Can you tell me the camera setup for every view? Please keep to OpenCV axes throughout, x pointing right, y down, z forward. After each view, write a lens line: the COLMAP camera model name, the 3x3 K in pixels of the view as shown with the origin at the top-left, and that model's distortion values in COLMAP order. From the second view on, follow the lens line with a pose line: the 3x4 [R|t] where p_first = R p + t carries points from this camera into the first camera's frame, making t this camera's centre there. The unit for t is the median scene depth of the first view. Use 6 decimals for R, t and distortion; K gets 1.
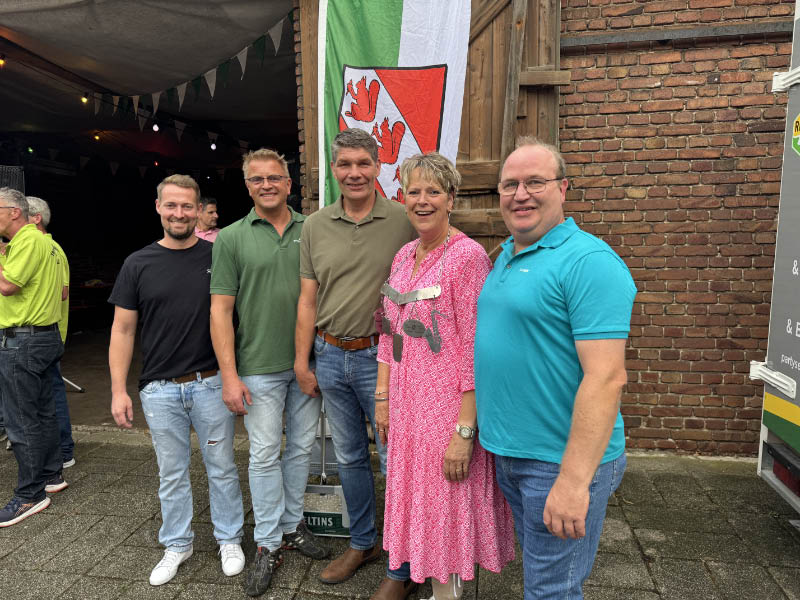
lens RADIAL K [[558.3, 0, 401.9], [0, 558.3, 304.6], [0, 0, 1]] dist [-0.000130, 0.001722]
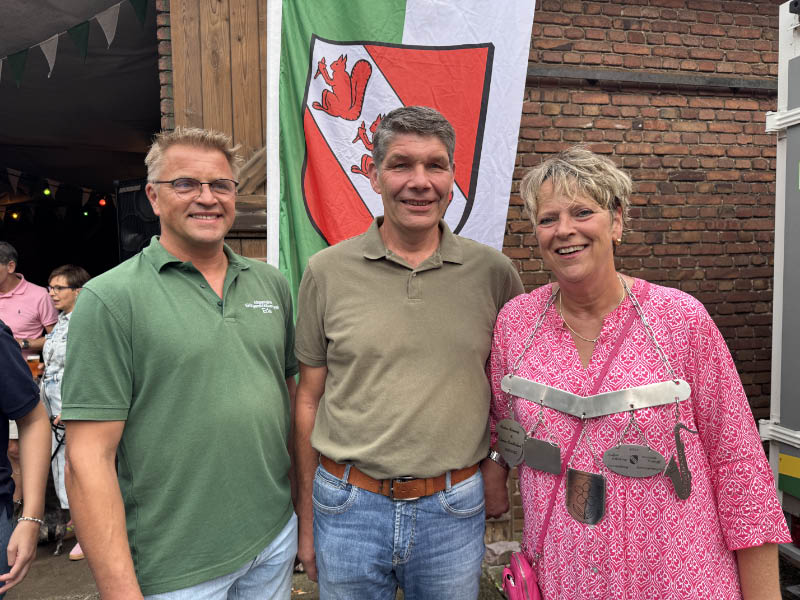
lens RADIAL K [[558.3, 0, 399.1], [0, 558.3, 292.4], [0, 0, 1]] dist [-0.000130, 0.001722]
pose [[0.930619, -0.014408, 0.365706, -0.191111], [0.056278, 0.992974, -0.104091, -0.037209], [-0.361636, 0.117450, 0.924892, 0.289326]]
